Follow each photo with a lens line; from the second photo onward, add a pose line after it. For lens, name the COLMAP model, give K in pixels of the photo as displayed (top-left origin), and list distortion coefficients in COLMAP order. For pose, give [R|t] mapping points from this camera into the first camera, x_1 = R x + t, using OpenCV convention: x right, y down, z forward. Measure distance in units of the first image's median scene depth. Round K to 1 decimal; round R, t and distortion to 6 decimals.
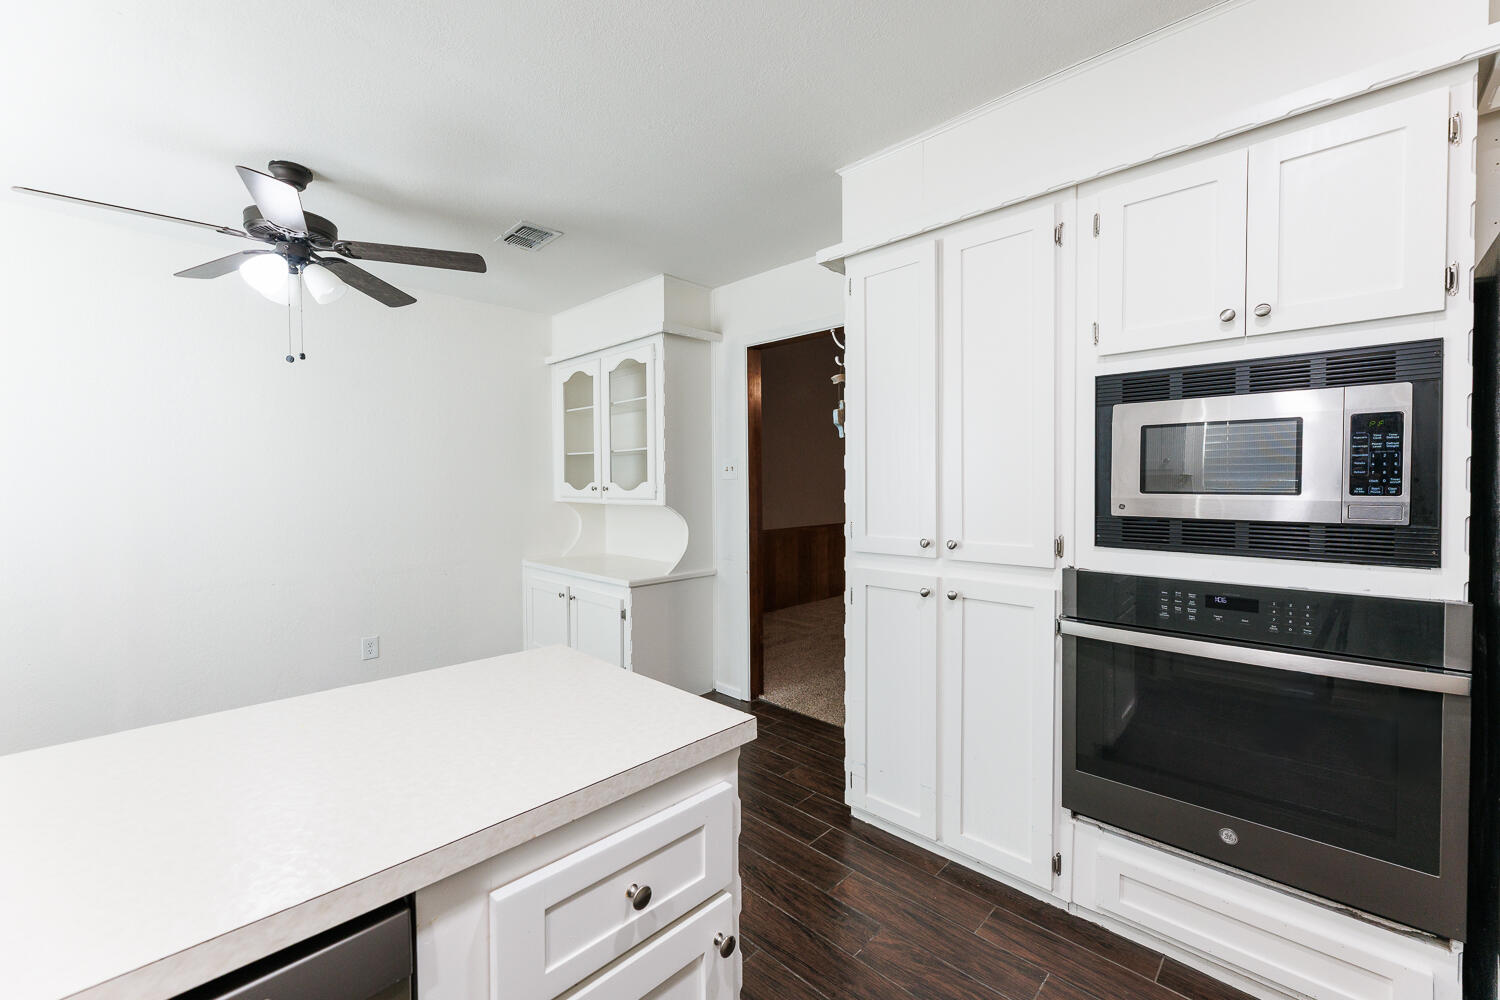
lens RADIAL K [[607.6, 0, 759.0], [0, 607.6, 488.8], [0, 0, 1]] dist [-0.000963, 0.000603]
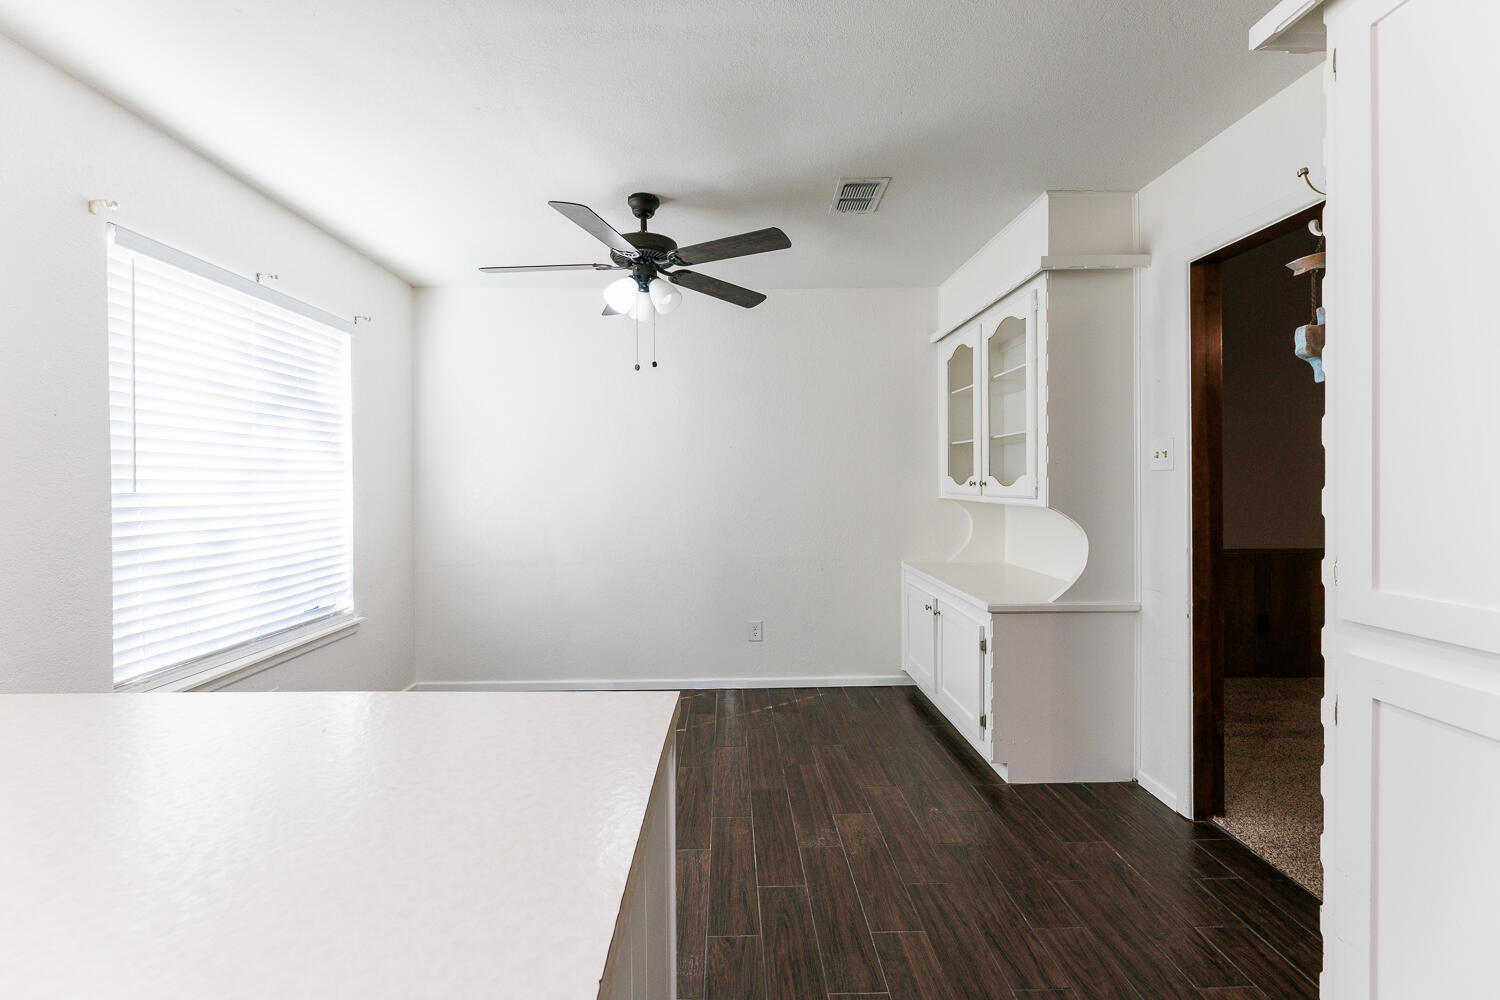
lens RADIAL K [[607.6, 0, 745.5], [0, 607.6, 481.9], [0, 0, 1]] dist [-0.000963, 0.000603]
pose [[0.699981, 0.003359, -0.714153, 0.112702], [-0.004911, 0.999988, -0.000110, -0.001148], [0.714144, 0.003585, 0.699989, 0.226751]]
